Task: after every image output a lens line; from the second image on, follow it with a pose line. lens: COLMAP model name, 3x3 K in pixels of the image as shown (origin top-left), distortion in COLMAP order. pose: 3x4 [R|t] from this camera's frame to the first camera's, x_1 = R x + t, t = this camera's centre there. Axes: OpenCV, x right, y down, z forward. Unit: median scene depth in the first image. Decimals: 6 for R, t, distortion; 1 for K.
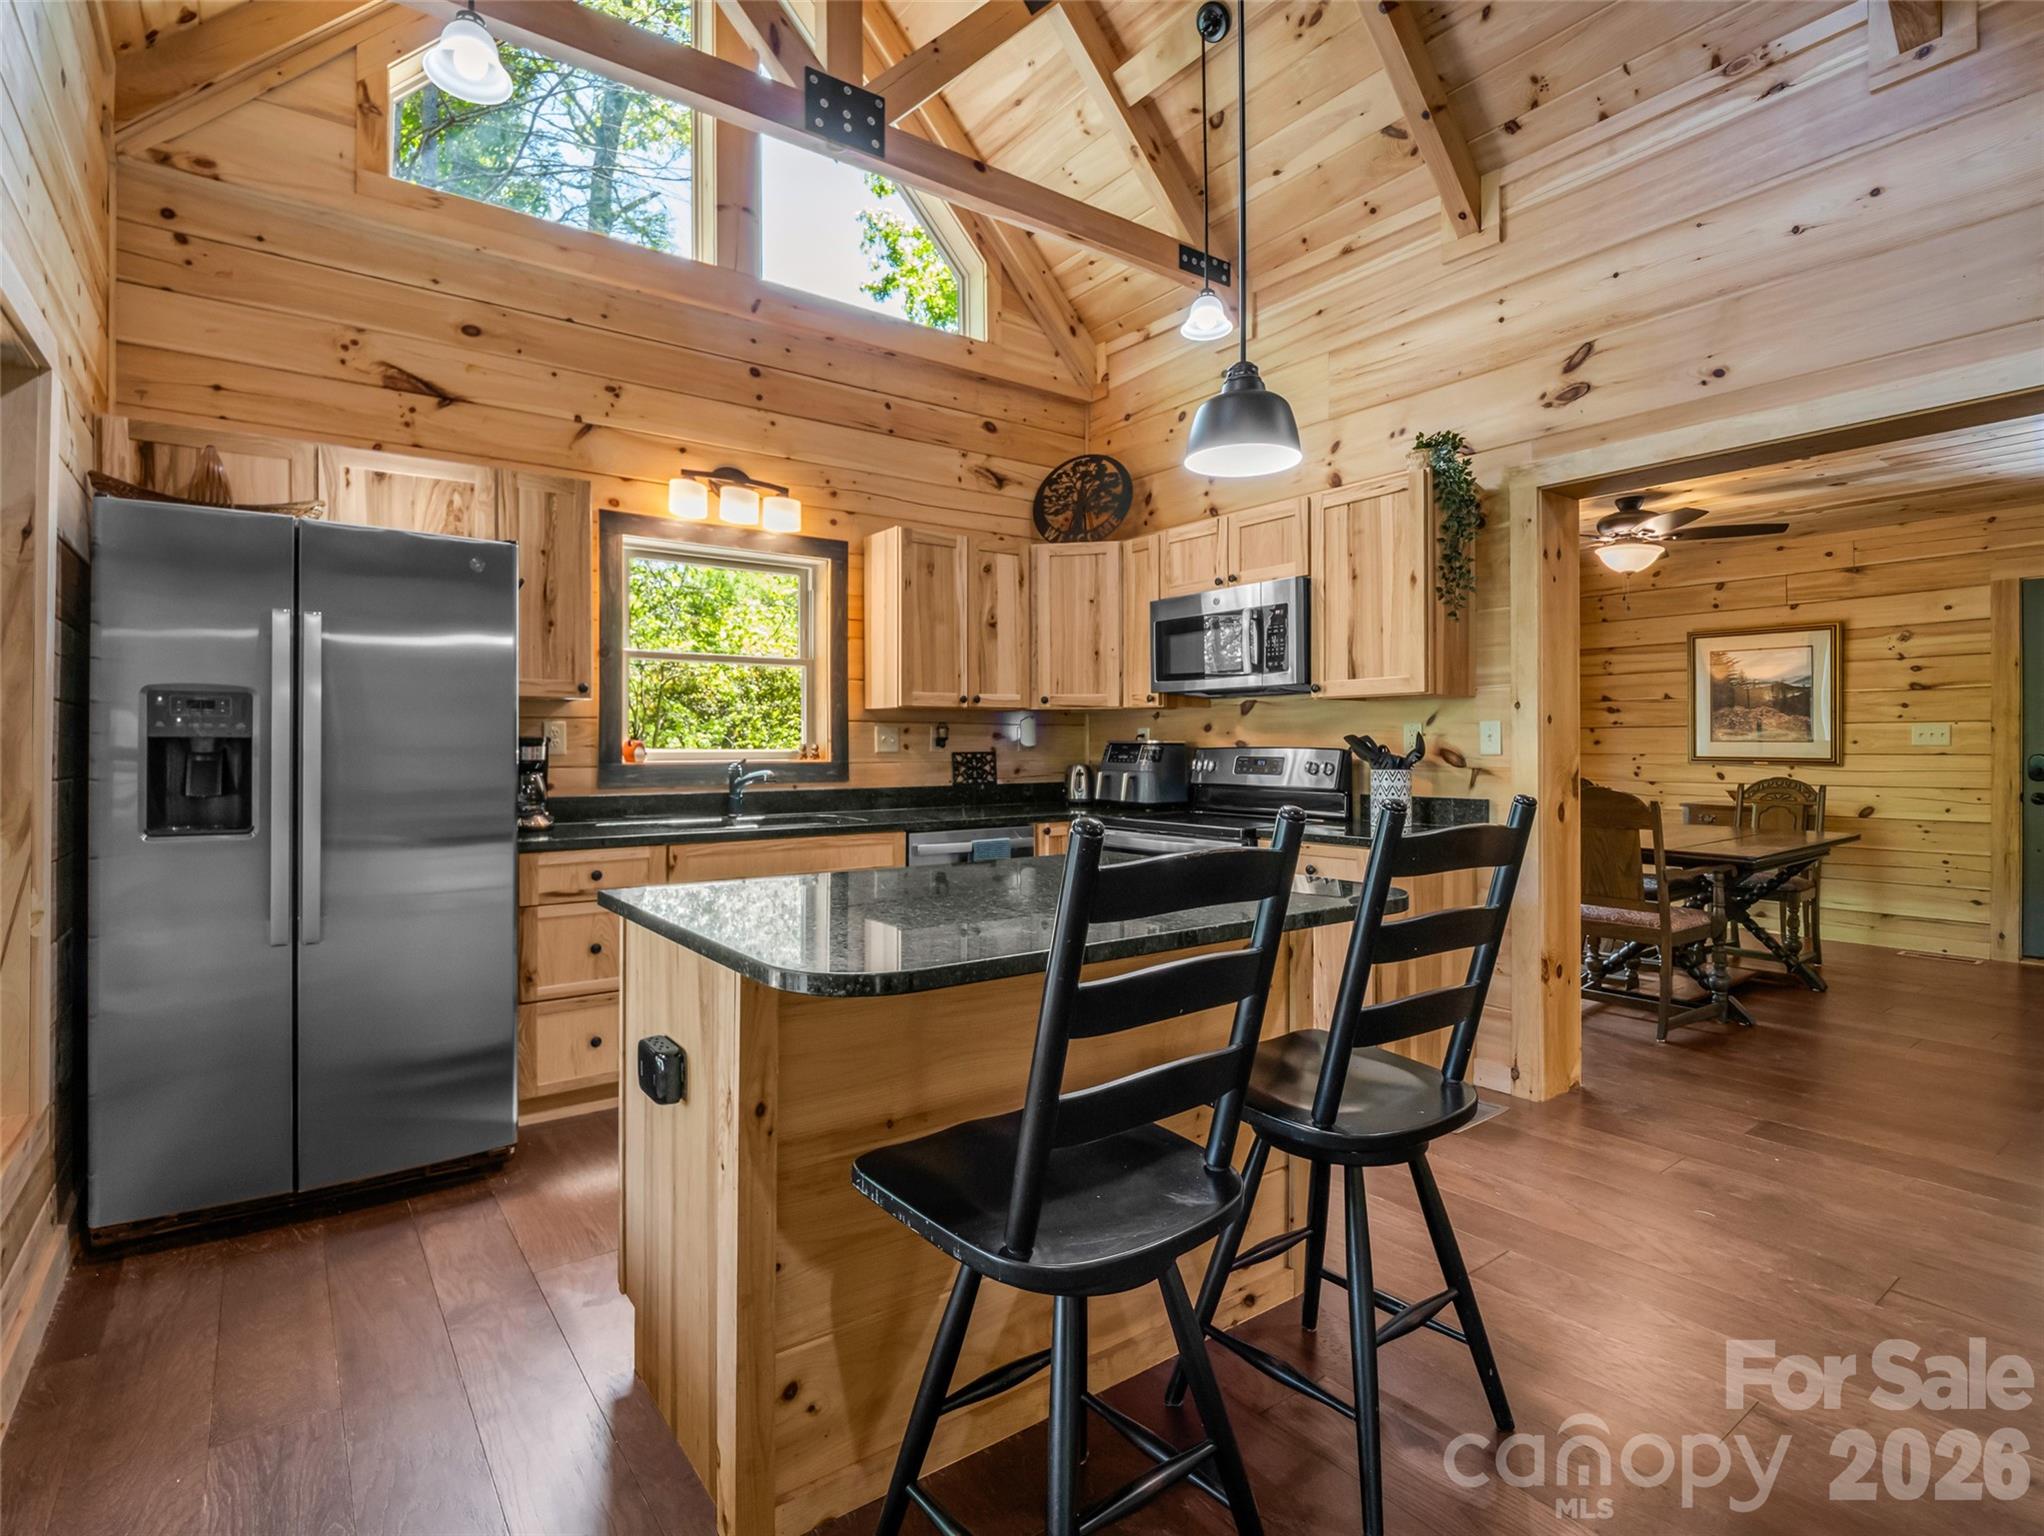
lens RADIAL K [[989.5, 0, 1004.5], [0, 989.5, 740.0], [0, 0, 1]] dist [-0.011595, -0.001168]
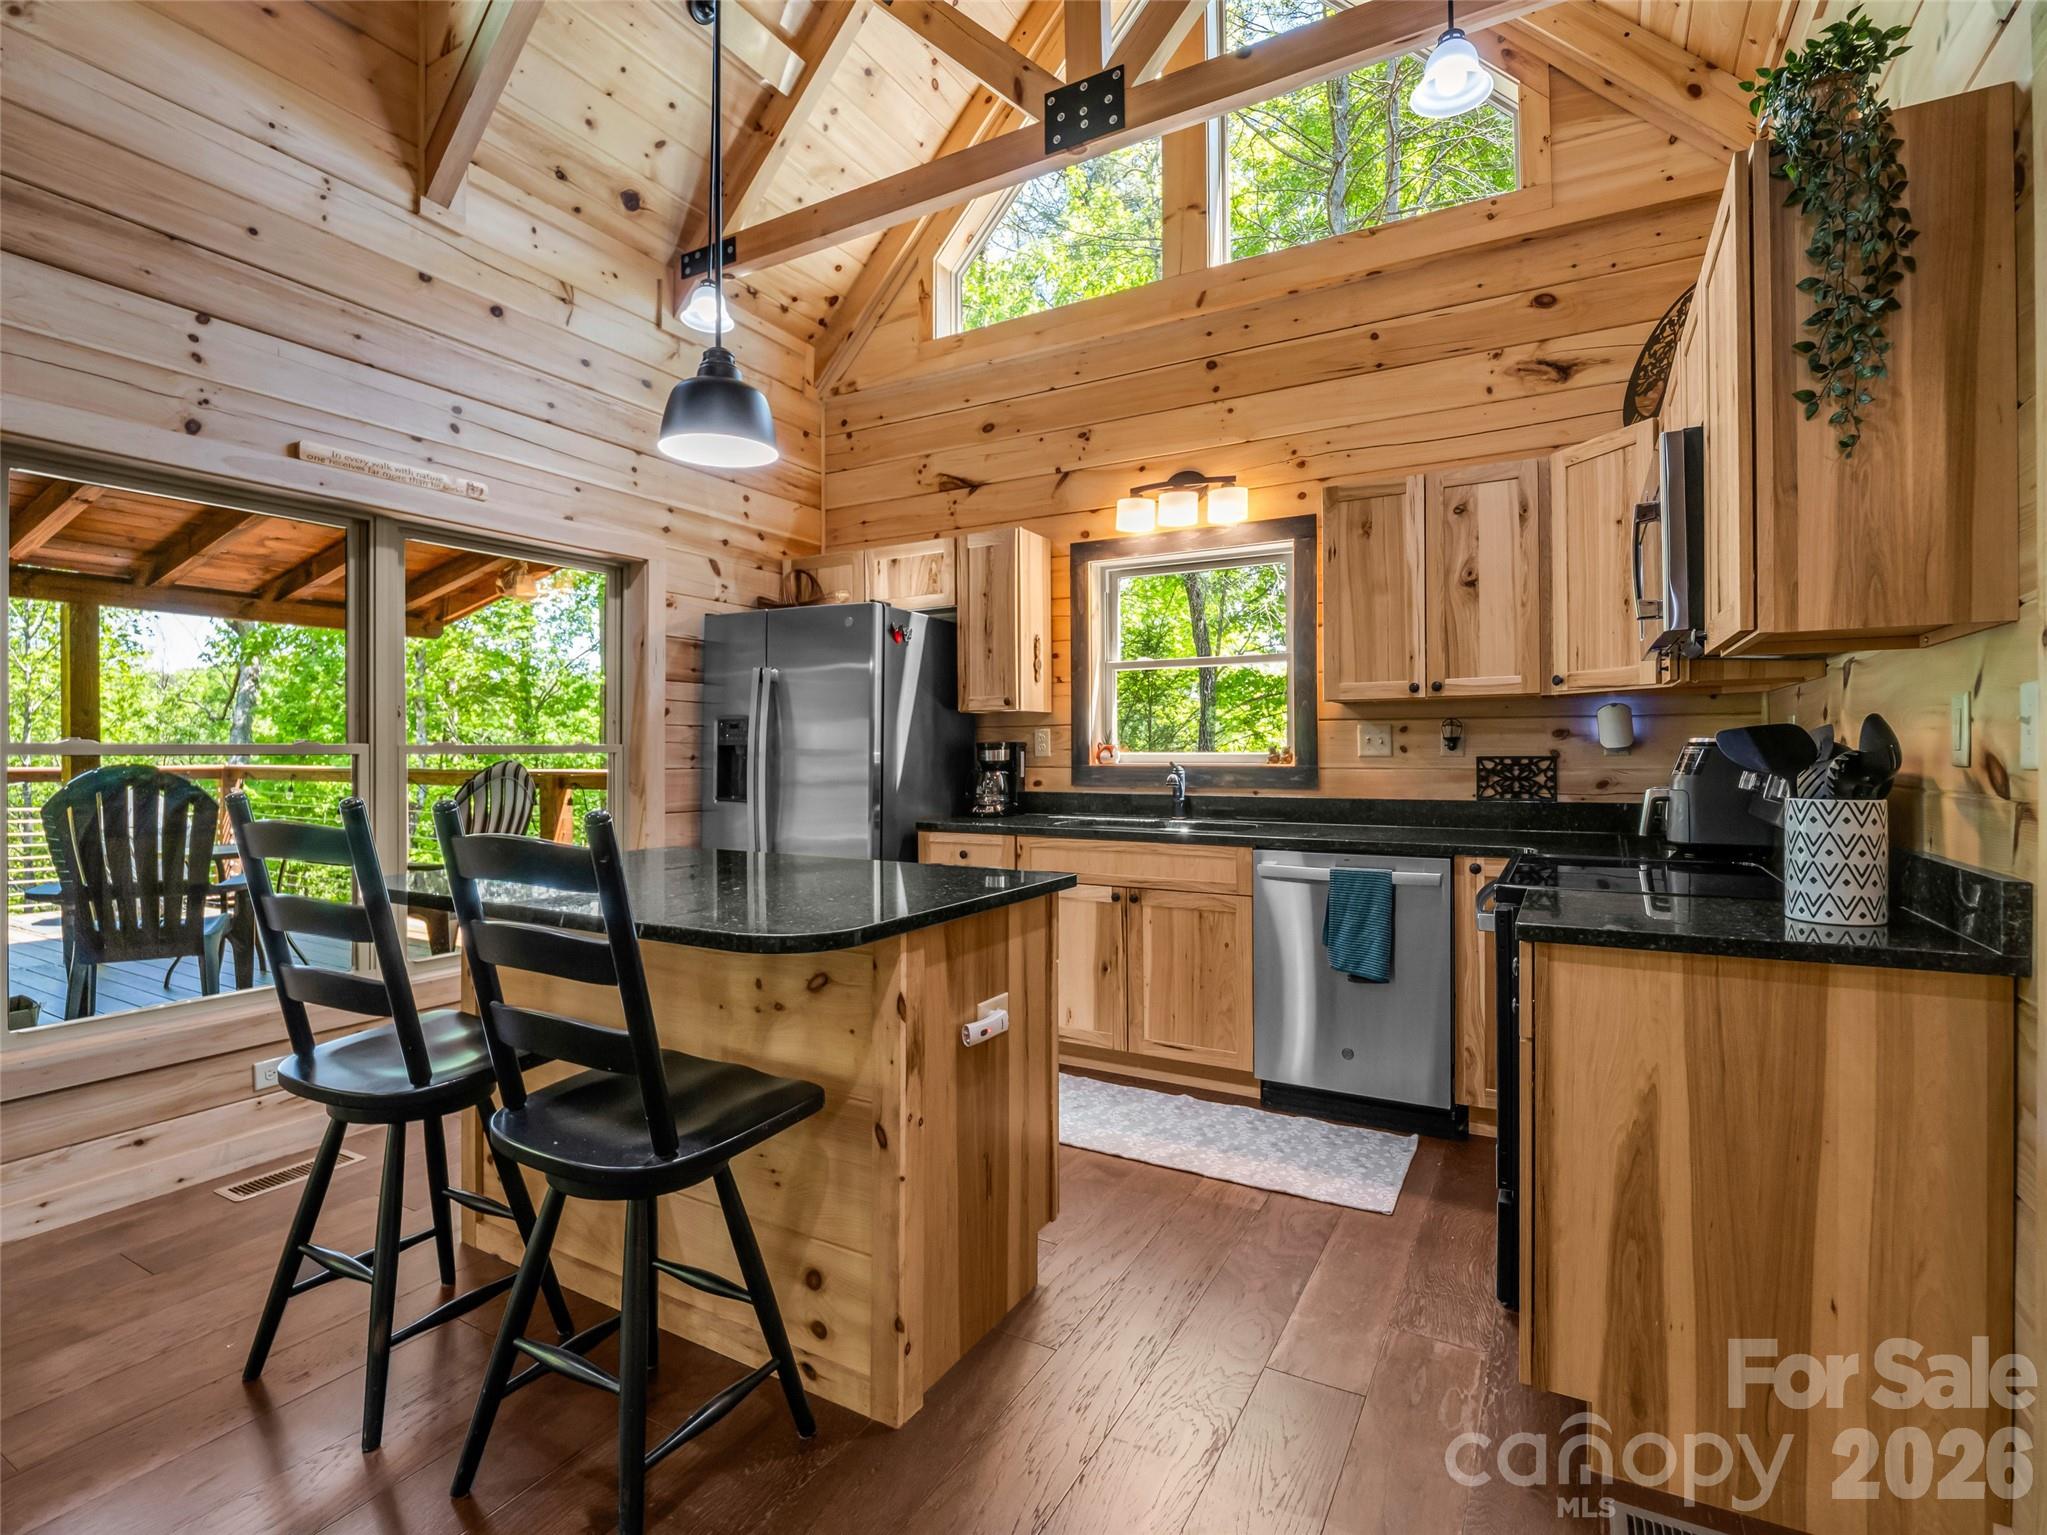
lens RADIAL K [[990.9, 0, 948.9], [0, 990.9, 741.6], [0, 0, 1]] dist [-0.011595, -0.001168]
pose [[0.394268, -0.008258, -0.918958, 0.541711], [0.008141, 0.999952, -0.005494, 0.002162], [0.918959, -0.005315, 0.394317, 0.376790]]
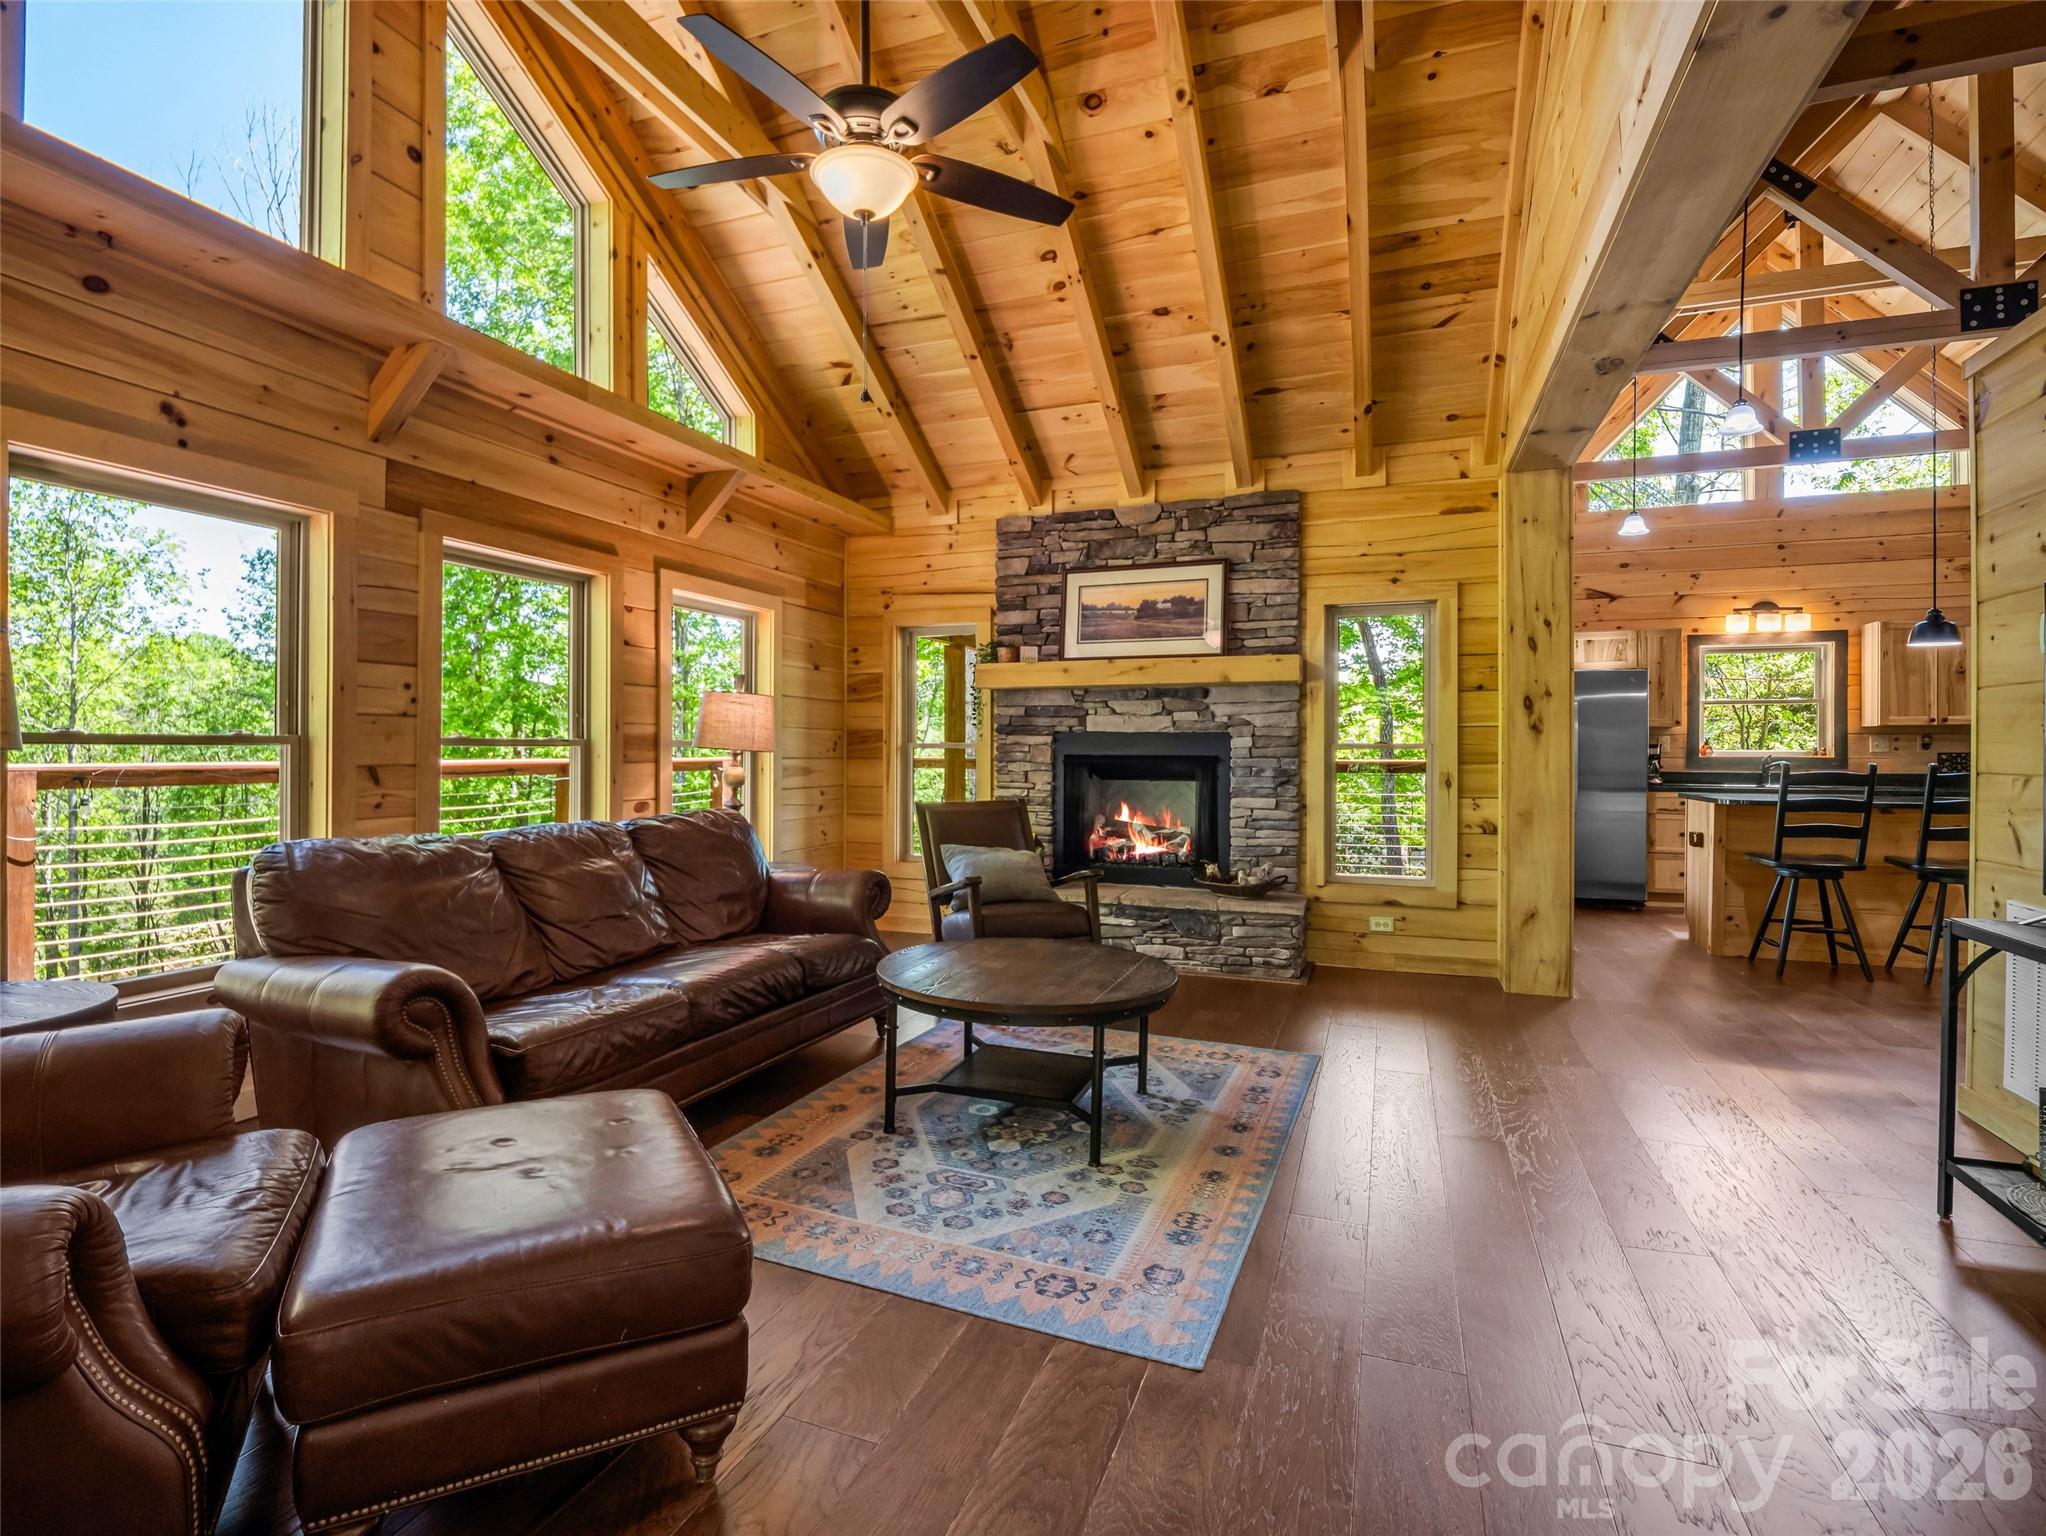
lens RADIAL K [[990.4, 0, 1000.4], [0, 990.4, 757.4], [0, 0, 1]] dist [-0.011595, -0.001168]
pose [[0.523932, 0.008665, -0.851716, 0.556672], [0.003036, 0.999923, 0.012040, -0.003765], [0.851755, -0.008894, 0.523865, -1.227413]]
